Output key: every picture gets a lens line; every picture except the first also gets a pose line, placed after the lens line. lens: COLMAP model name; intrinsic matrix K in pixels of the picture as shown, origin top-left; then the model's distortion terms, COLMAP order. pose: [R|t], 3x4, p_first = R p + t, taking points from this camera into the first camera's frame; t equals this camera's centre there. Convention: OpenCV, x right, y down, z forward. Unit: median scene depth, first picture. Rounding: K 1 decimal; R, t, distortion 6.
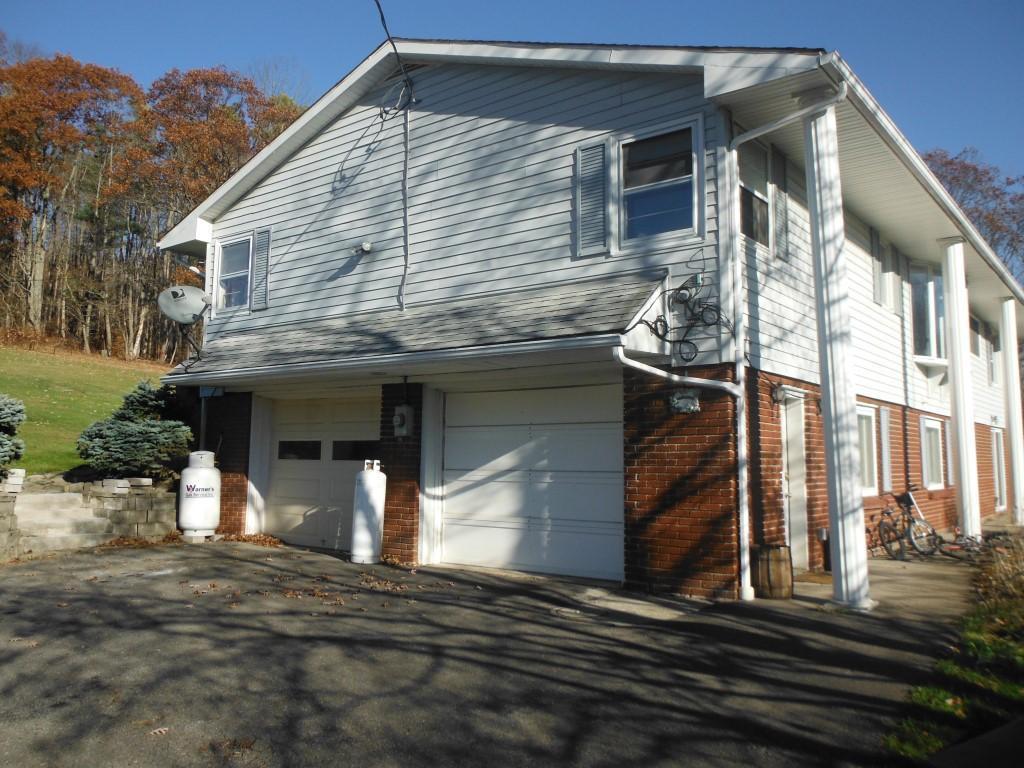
lens RADIAL K [[837.5, 0, 512.3], [0, 837.5, 377.8], [0, 0, 1]] dist [0.014854, 0.002969]
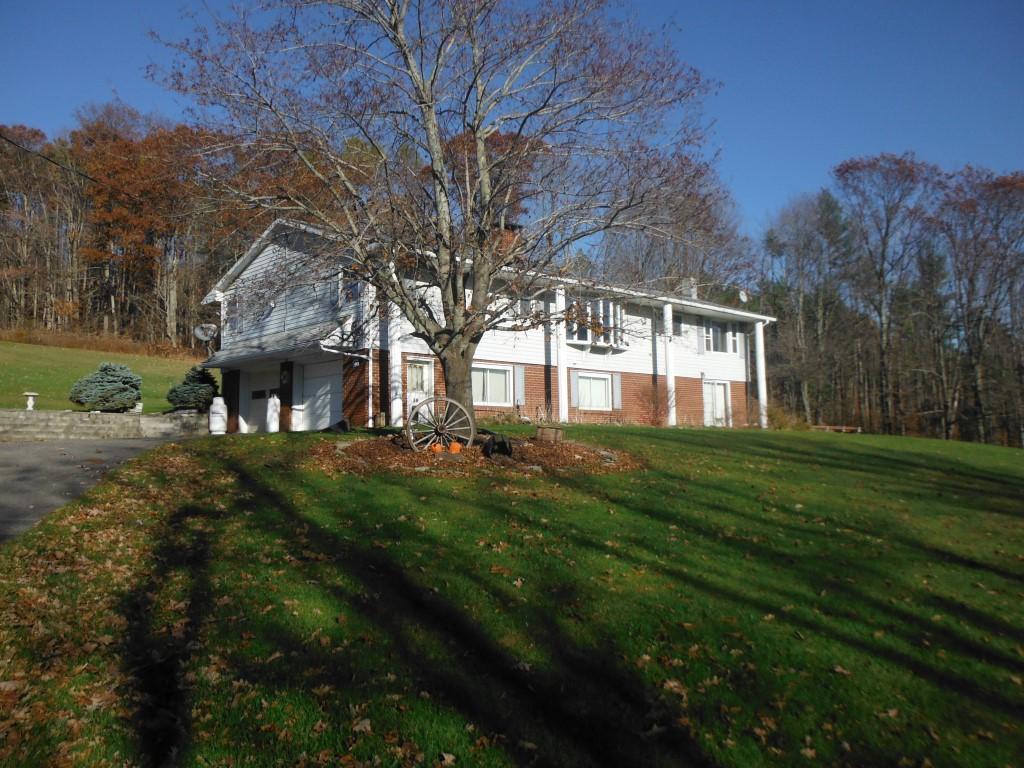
lens RADIAL K [[837.5, 0, 511.9], [0, 837.5, 387.0], [0, 0, 1]] dist [0.014854, 0.002969]
pose [[0.988618, -0.037462, -0.145709, 0.723454], [0.040411, 0.999033, 0.017335, 0.052372], [0.144919, -0.023026, 0.989176, -1.089018]]
